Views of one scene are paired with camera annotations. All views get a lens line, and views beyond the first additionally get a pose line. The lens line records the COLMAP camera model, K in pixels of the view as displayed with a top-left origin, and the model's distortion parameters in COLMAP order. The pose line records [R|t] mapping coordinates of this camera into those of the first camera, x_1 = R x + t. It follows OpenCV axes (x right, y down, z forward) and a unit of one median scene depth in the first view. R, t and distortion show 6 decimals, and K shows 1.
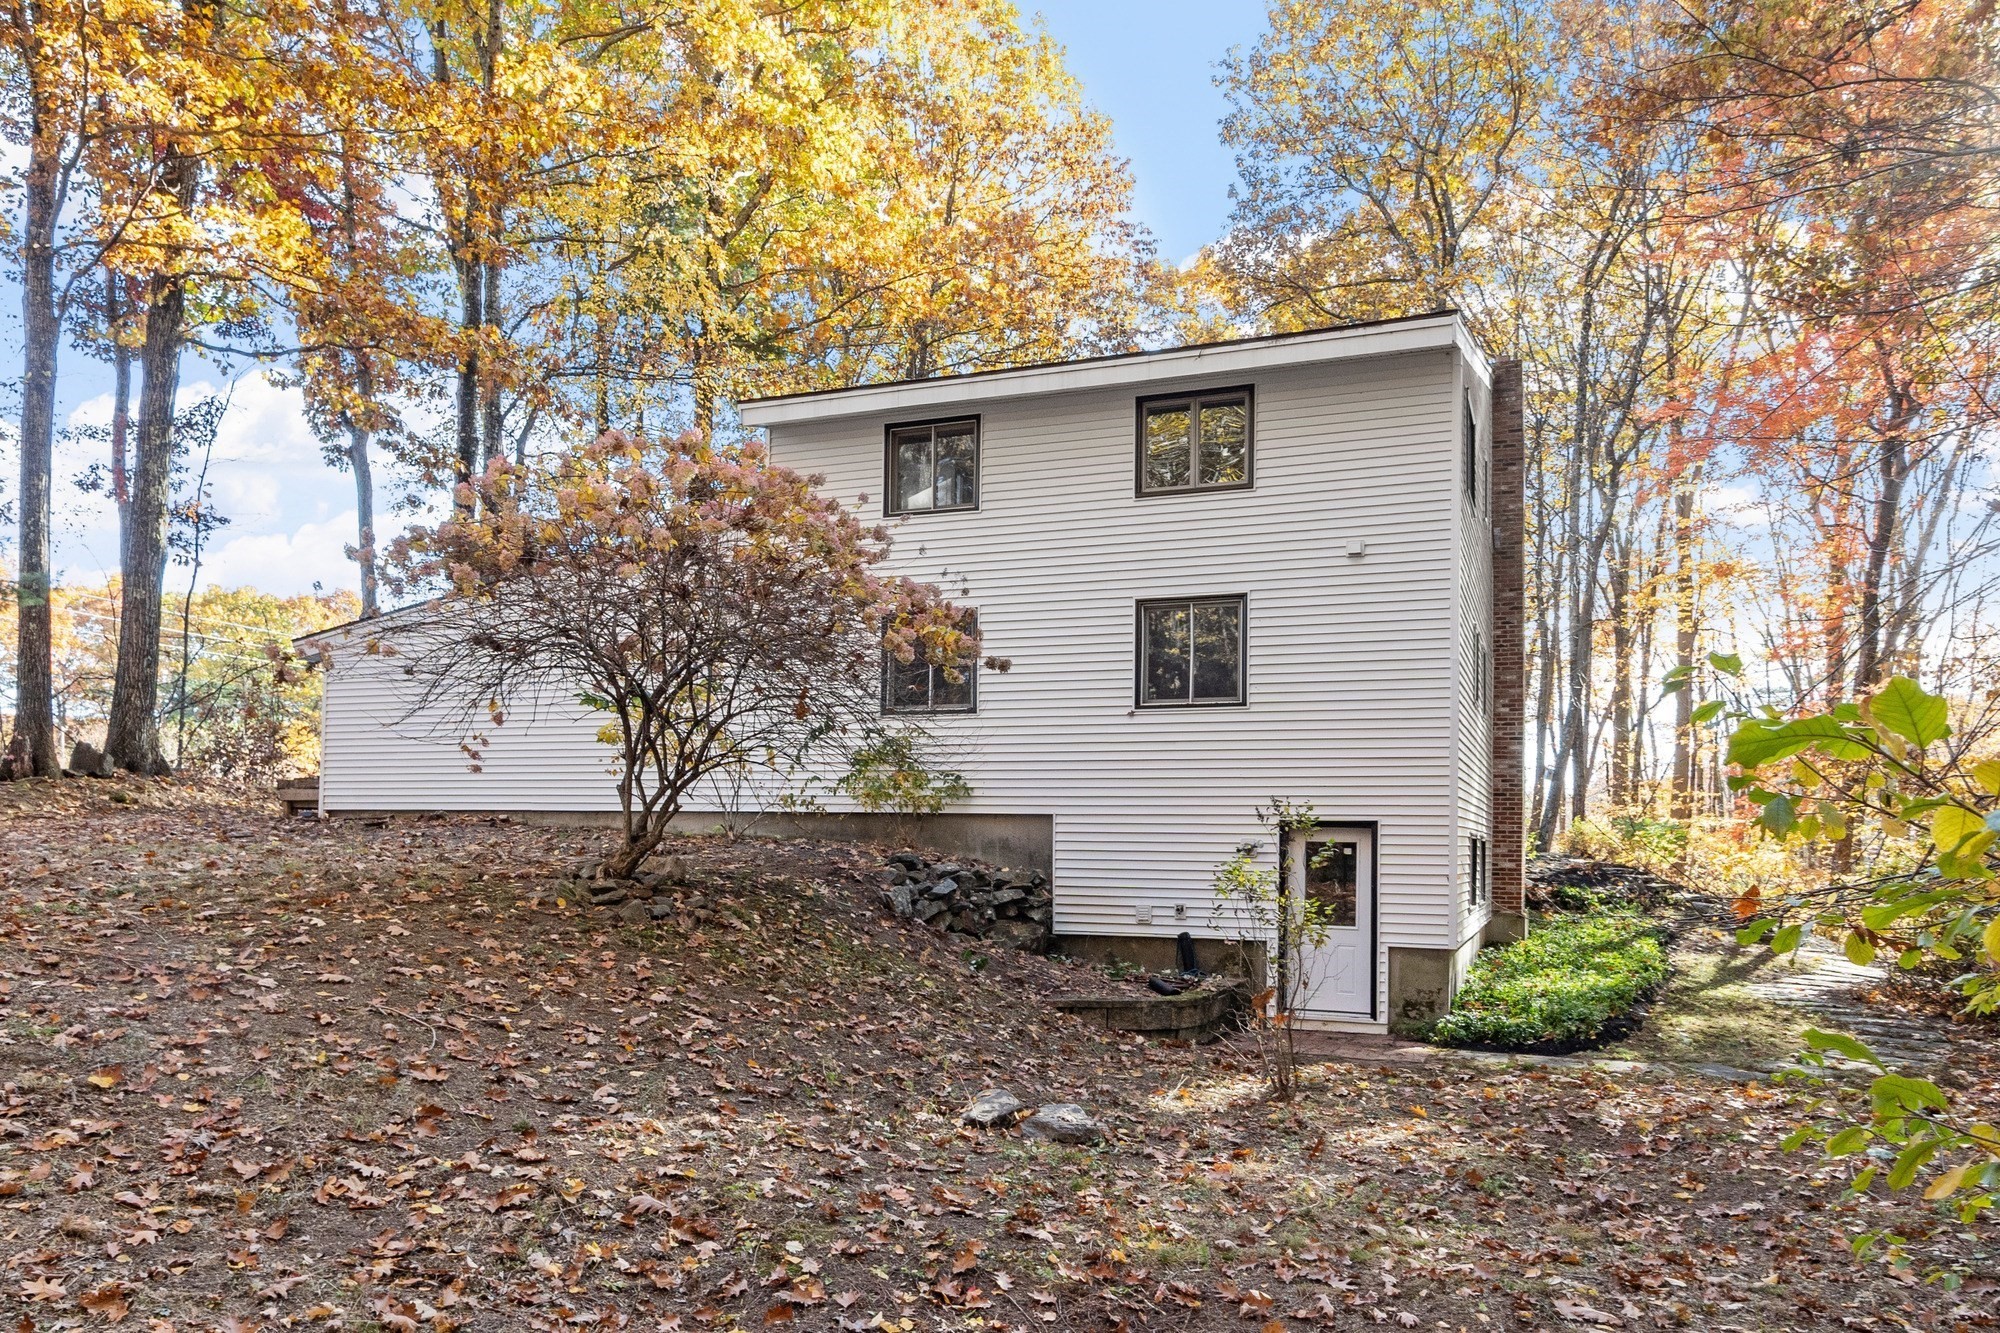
lens RADIAL K [[1391.7, 0, 999.1], [0, 1391.7, 813.5], [0, 0, 1]] dist [0.013299, 0.002714]
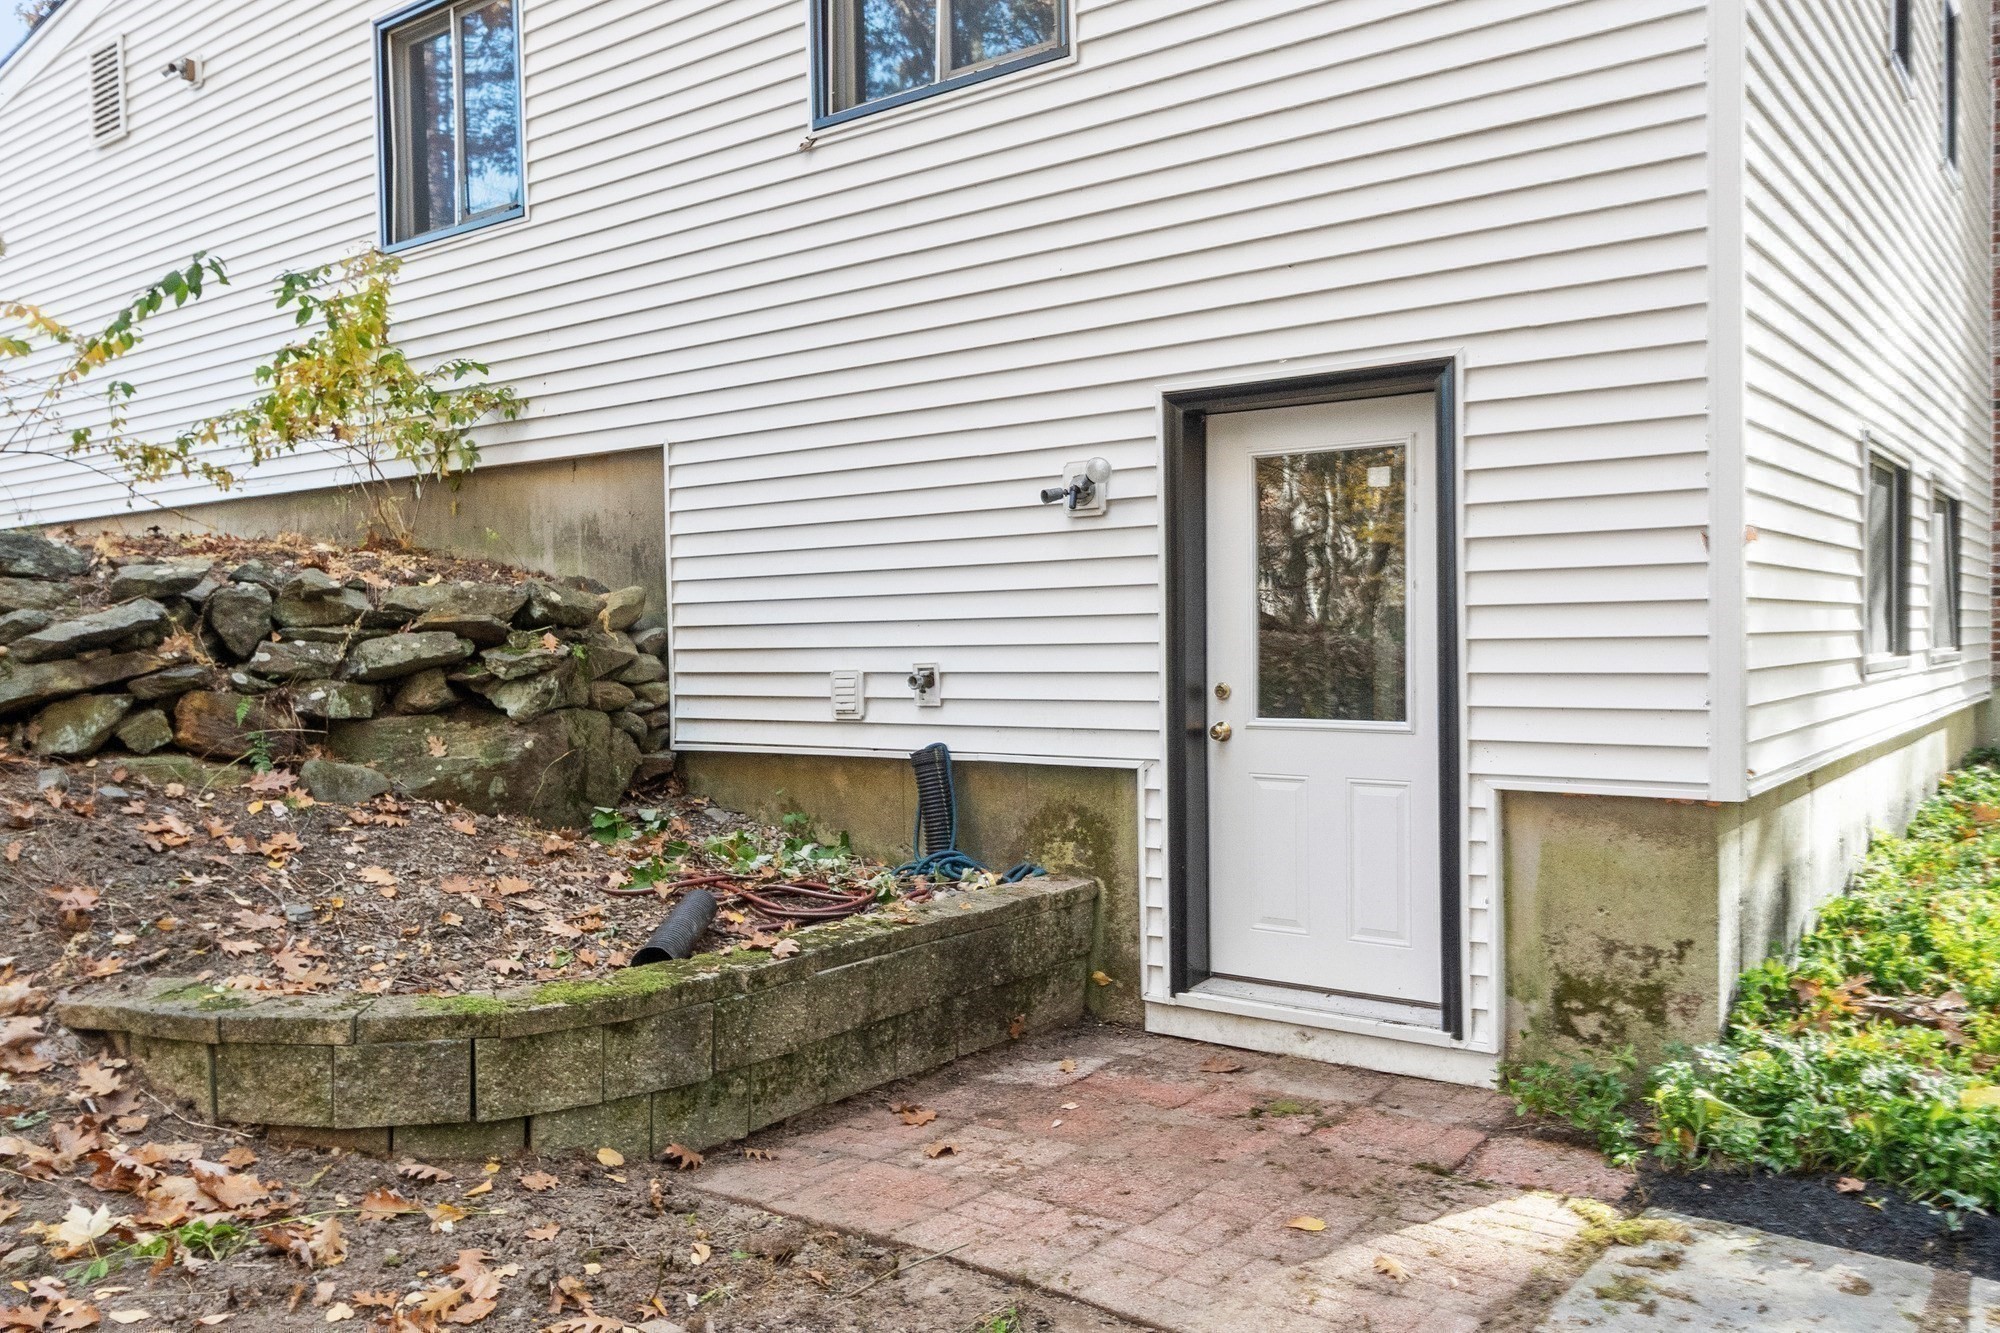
lens RADIAL K [[1536.0, 0, 994.4], [0, 1536.0, 667.2], [0, 0, 1]] dist [0.003306, 0.006354]
pose [[0.963669, -0.023083, -0.266101, 0.184587], [0.034585, 0.998655, 0.038620, 0.038021], [0.264852, -0.046420, 0.963171, 0.465268]]
